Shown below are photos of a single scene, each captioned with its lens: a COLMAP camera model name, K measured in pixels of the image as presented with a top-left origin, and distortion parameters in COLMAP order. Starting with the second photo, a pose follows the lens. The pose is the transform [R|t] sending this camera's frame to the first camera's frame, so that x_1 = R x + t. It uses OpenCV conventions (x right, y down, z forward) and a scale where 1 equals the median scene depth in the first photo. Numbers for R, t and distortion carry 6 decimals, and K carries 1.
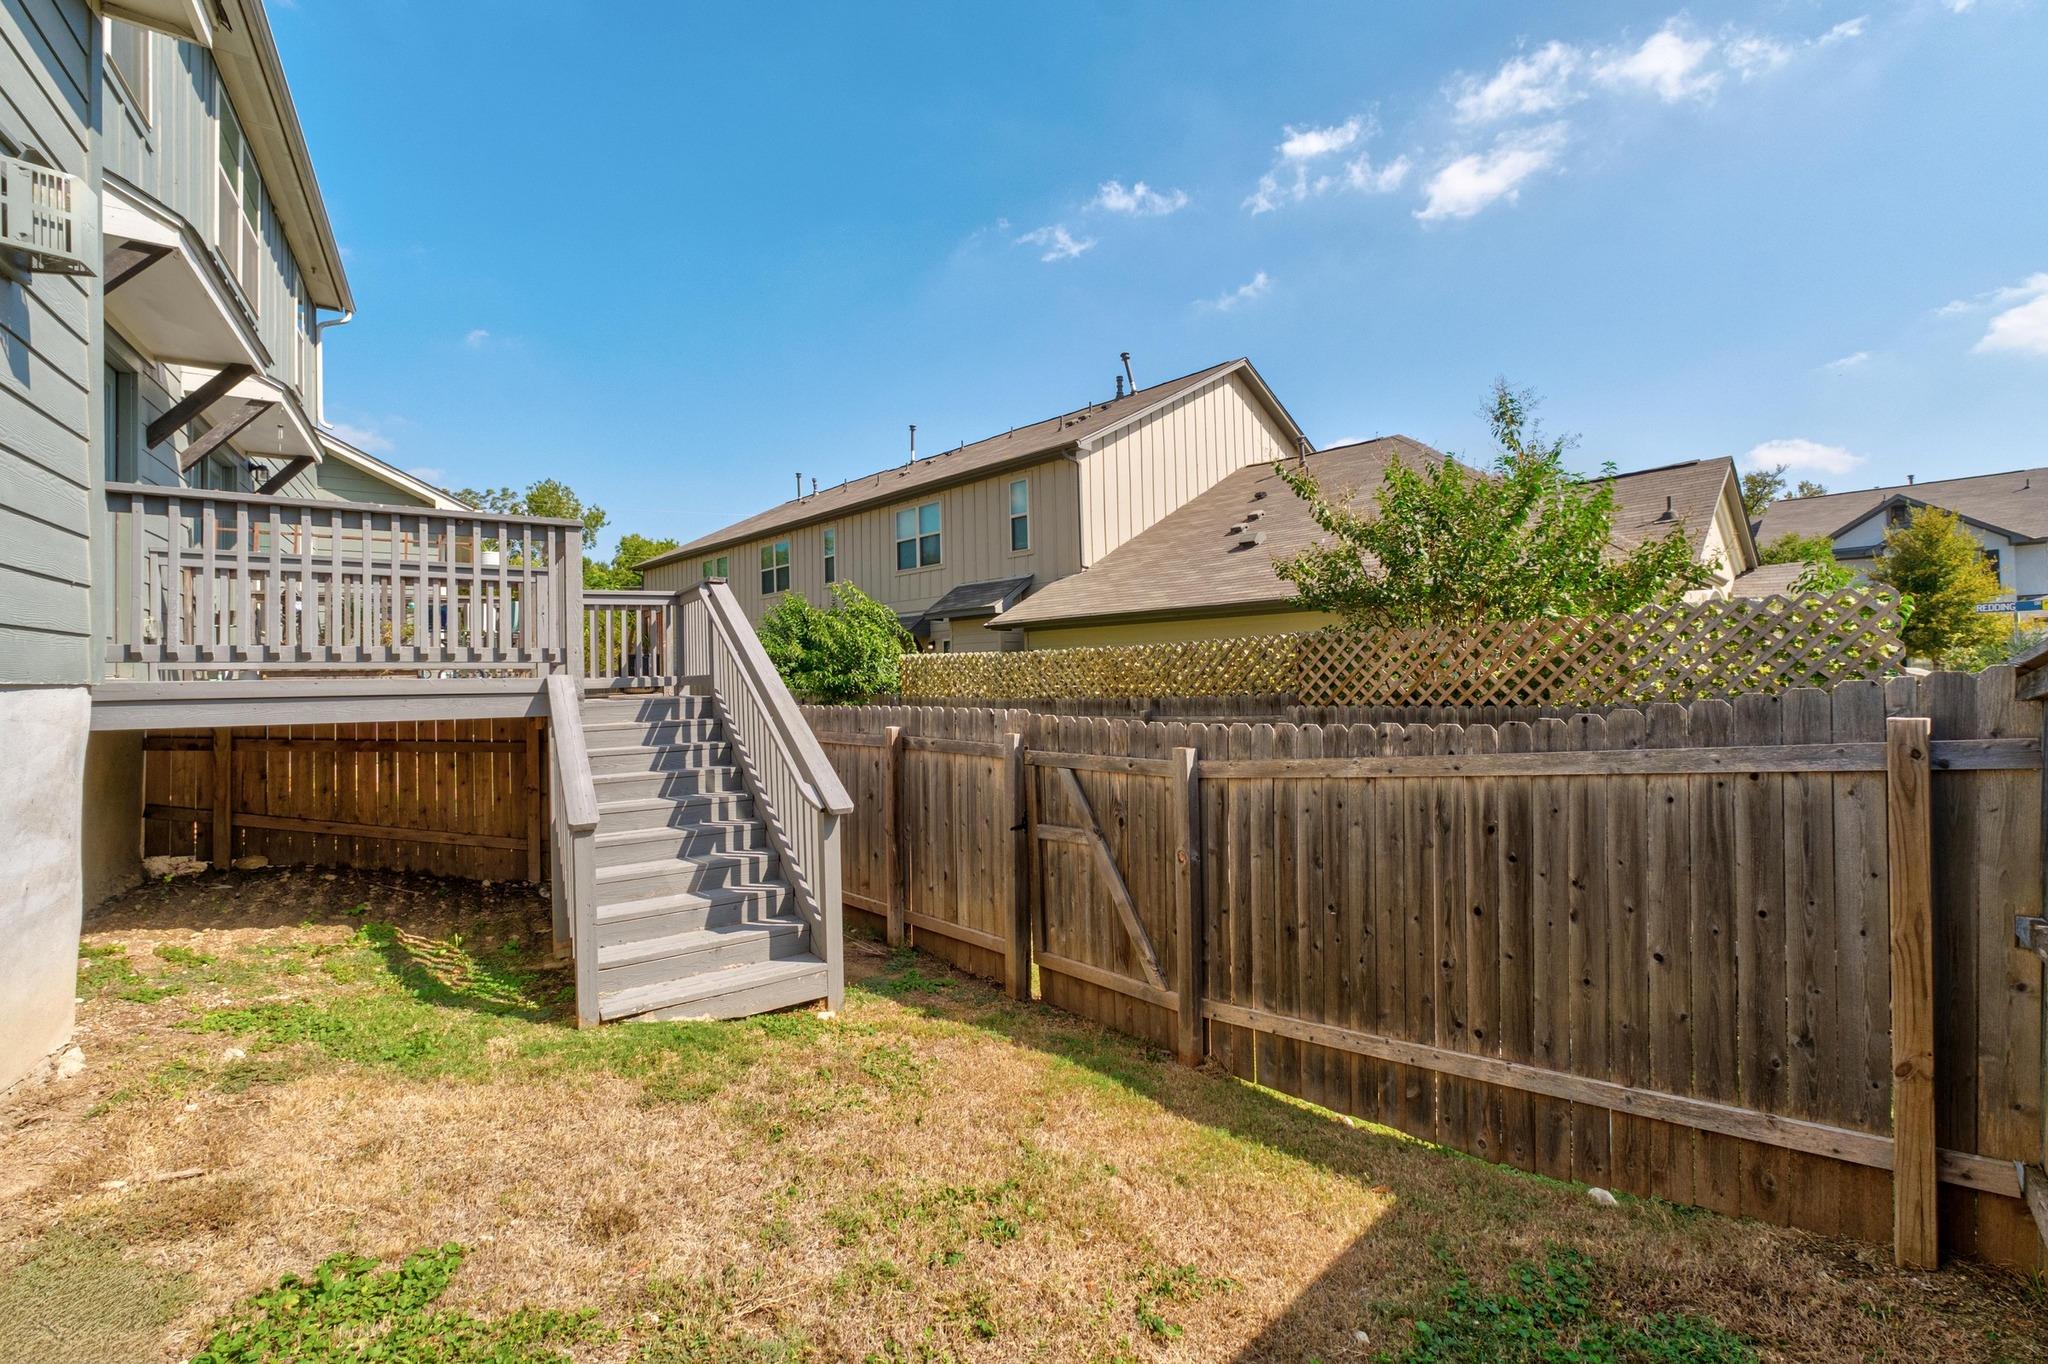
lens RADIAL K [[882.0, 0, 1031.0], [0, 882.0, 684.7], [0, 0, 1]] dist [0.001871, 0.000950]
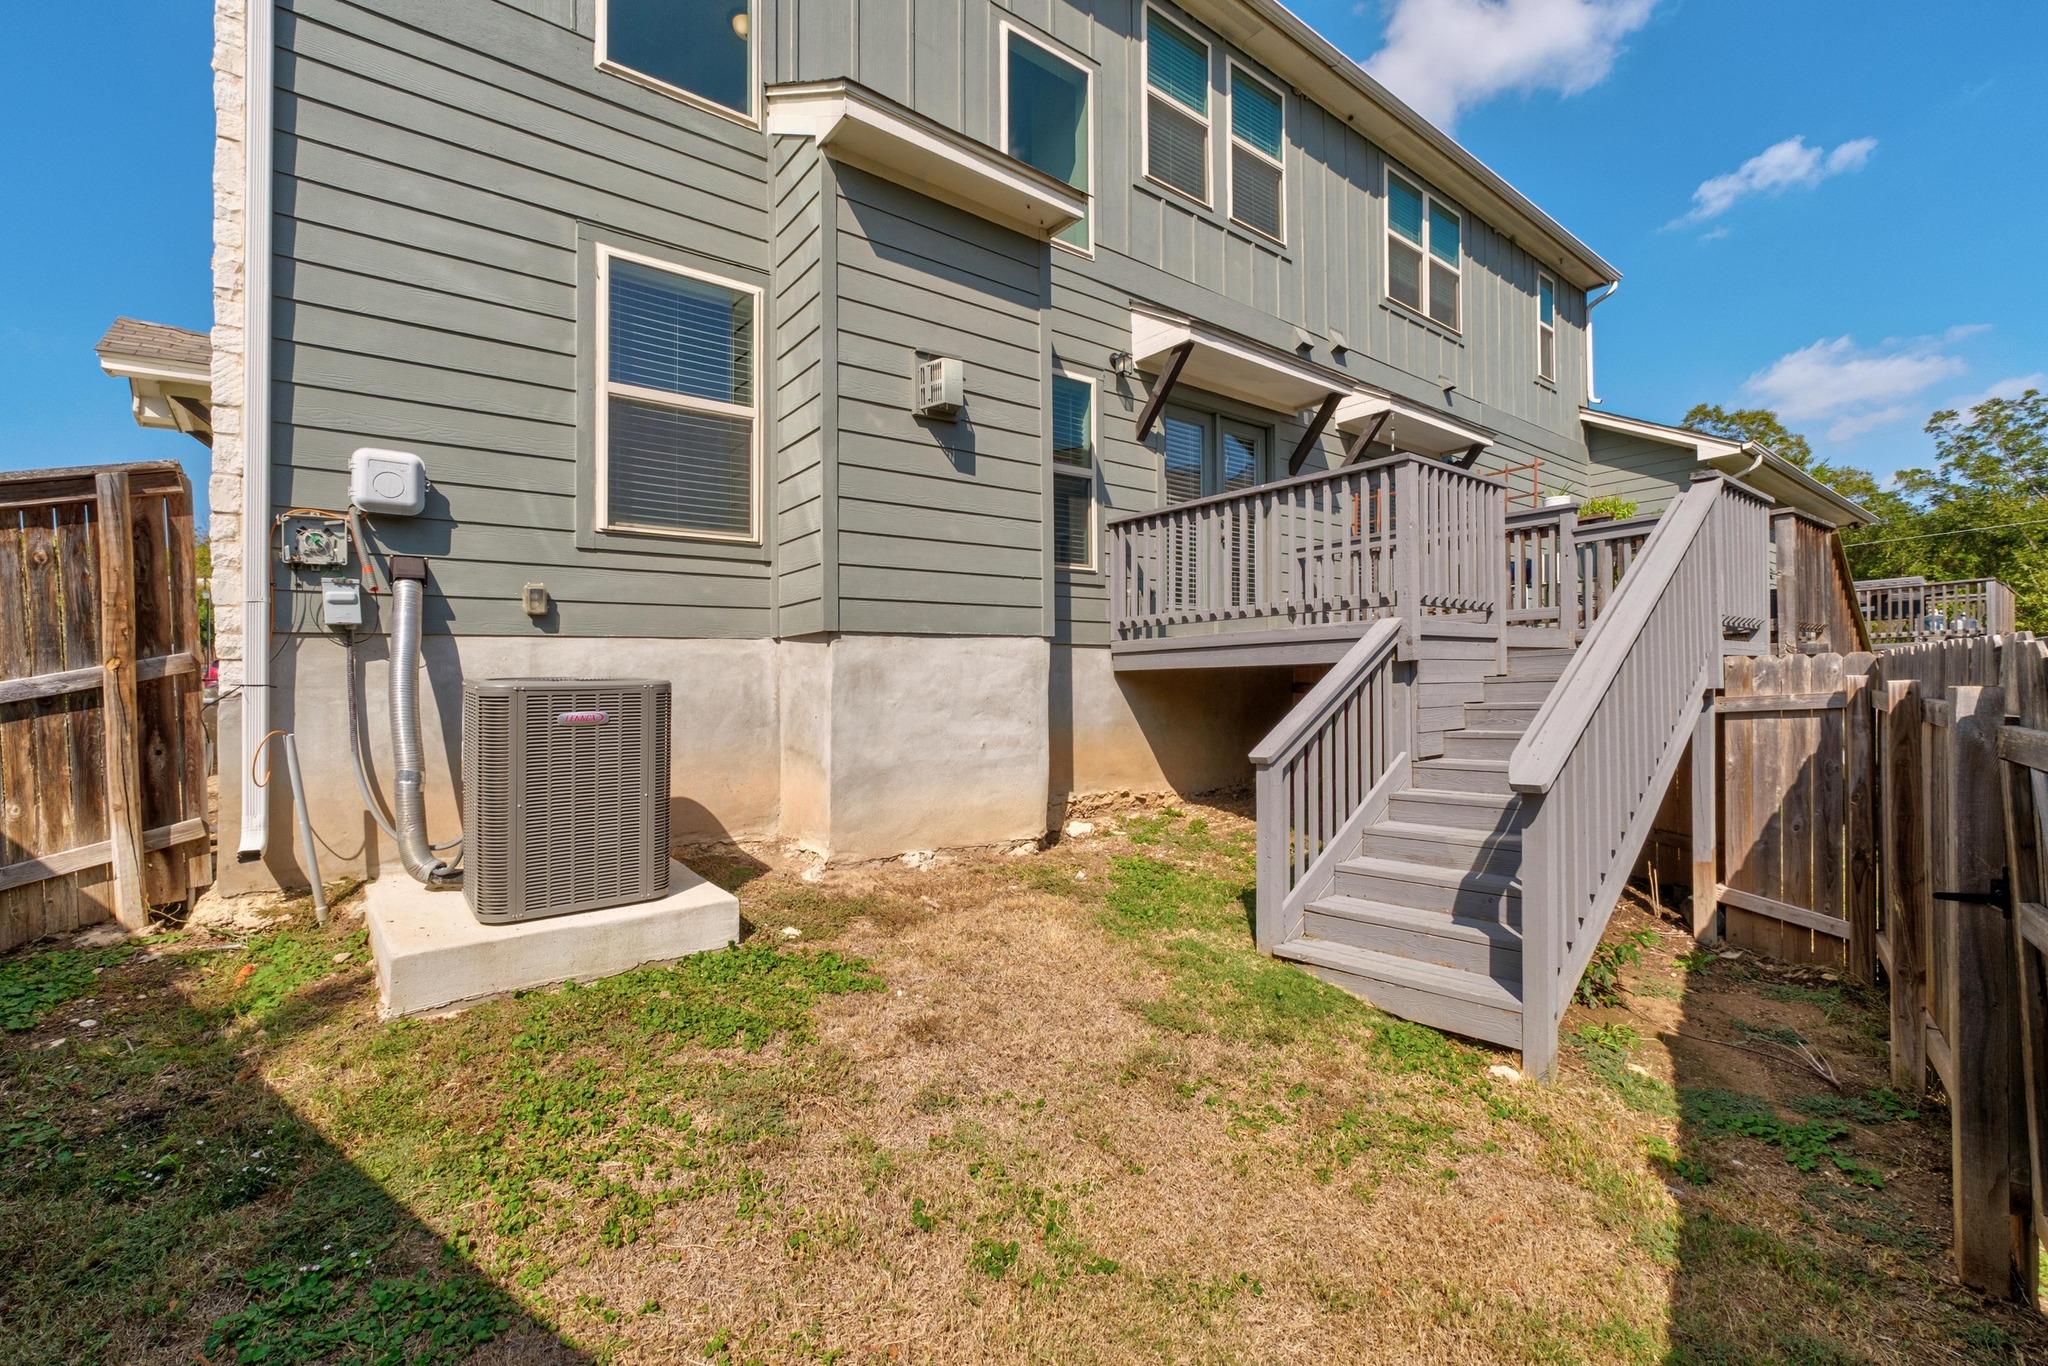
lens RADIAL K [[882.0, 0, 1014.3], [0, 882.0, 675.2], [0, 0, 1]] dist [0.001871, 0.000950]
pose [[0.099001, 0.006276, -0.995068, 0.449890], [0.006836, 0.999952, 0.006987, 0.046749], [0.995064, -0.007494, 0.098954, 0.552174]]
